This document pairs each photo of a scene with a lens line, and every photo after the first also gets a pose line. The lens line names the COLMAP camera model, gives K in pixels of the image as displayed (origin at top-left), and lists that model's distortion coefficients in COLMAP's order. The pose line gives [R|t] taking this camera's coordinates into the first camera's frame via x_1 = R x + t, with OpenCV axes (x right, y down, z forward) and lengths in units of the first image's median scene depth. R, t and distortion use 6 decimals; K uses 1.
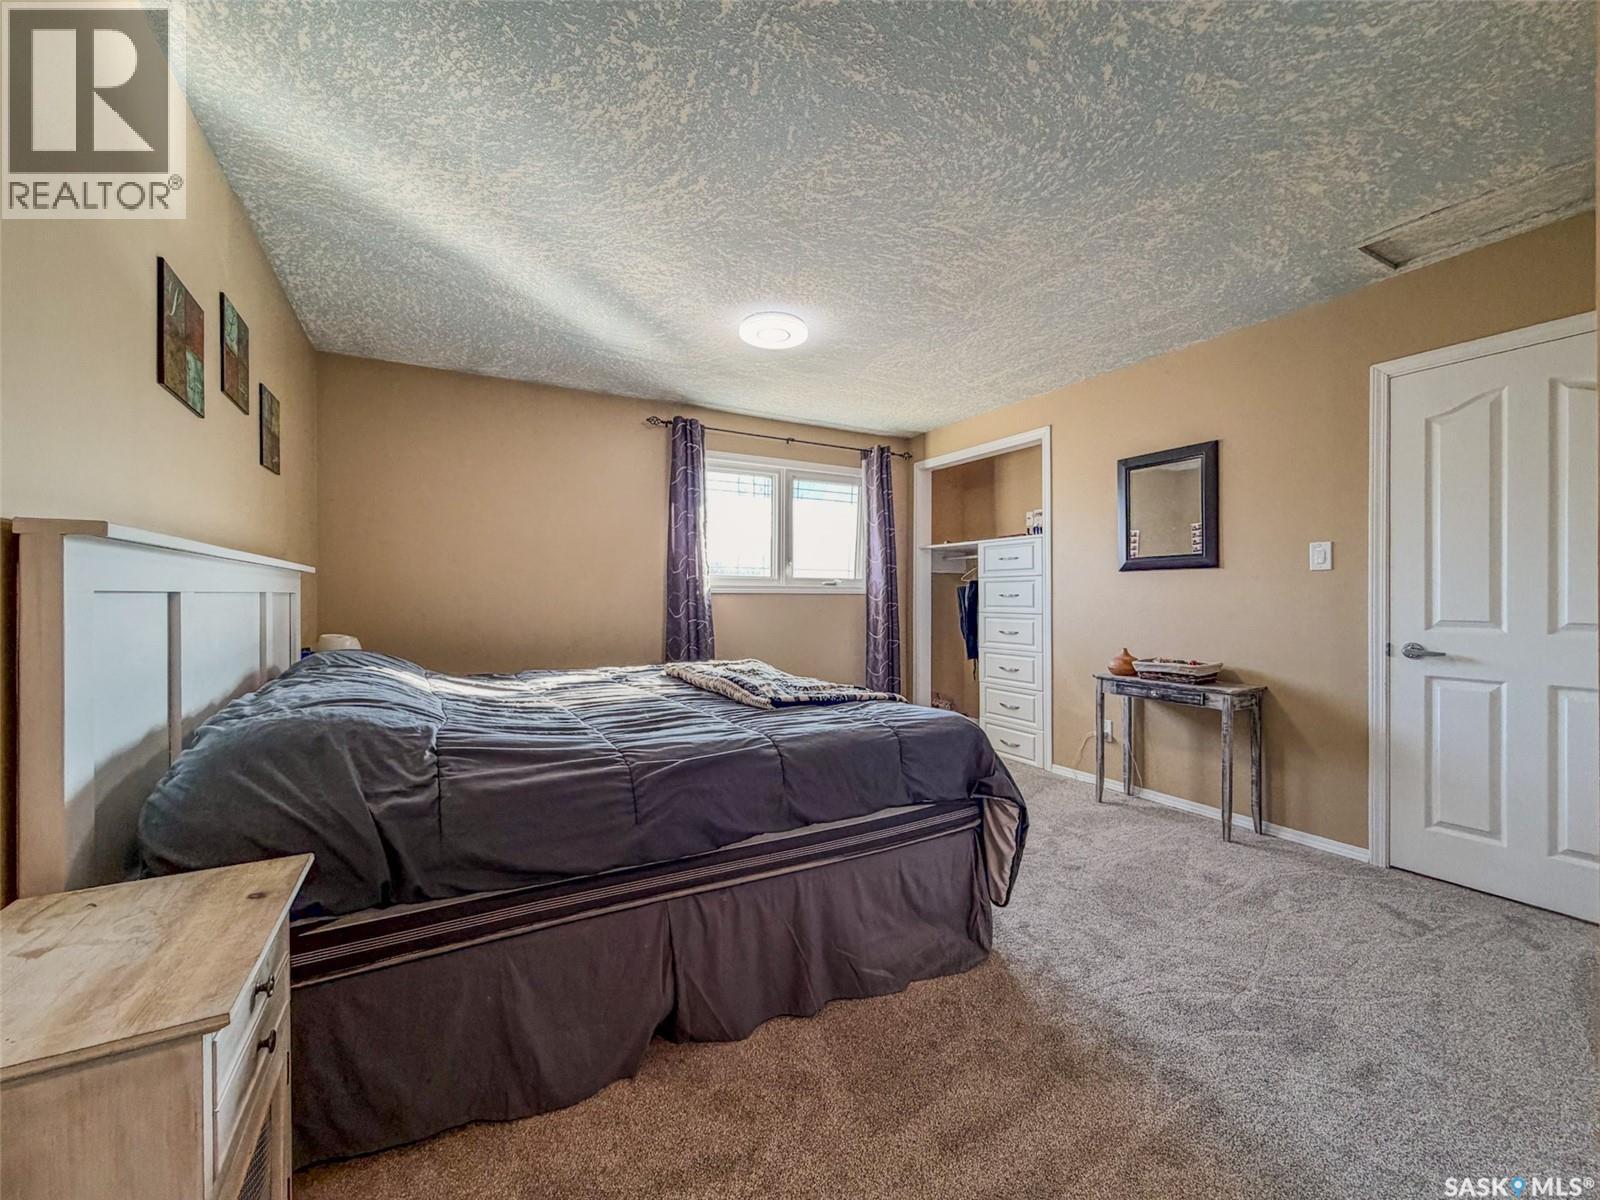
lens RADIAL K [[641.5, 0, 793.8], [0, 641.5, 599.4], [0, 0, 1]] dist [-0.000959, -0.000070]
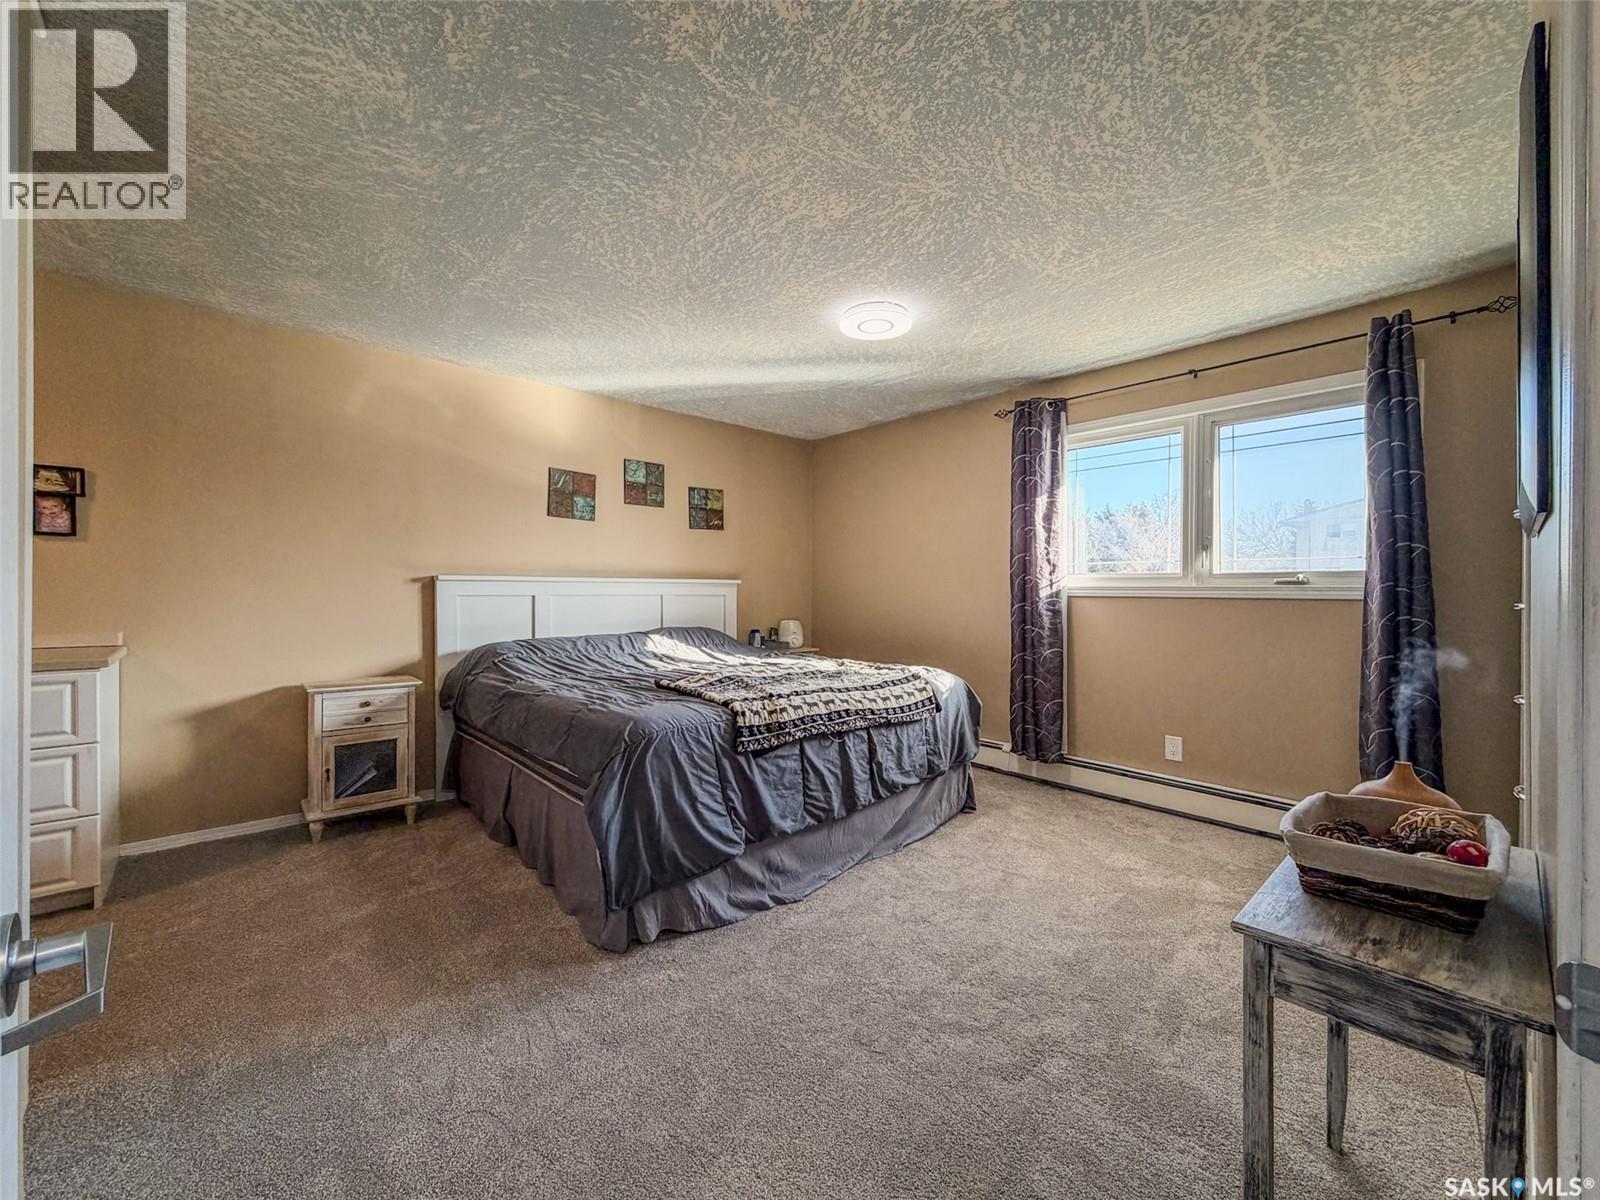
lens RADIAL K [[641.5, 0, 793.8], [0, 641.5, 599.4], [0, 0, 1]] dist [-0.000959, -0.000070]
pose [[0.225616, 0.011470, -0.974149, 0.720524], [-0.011172, 0.999895, 0.009185, -0.010274], [0.974152, 0.008811, 0.225721, 0.549650]]
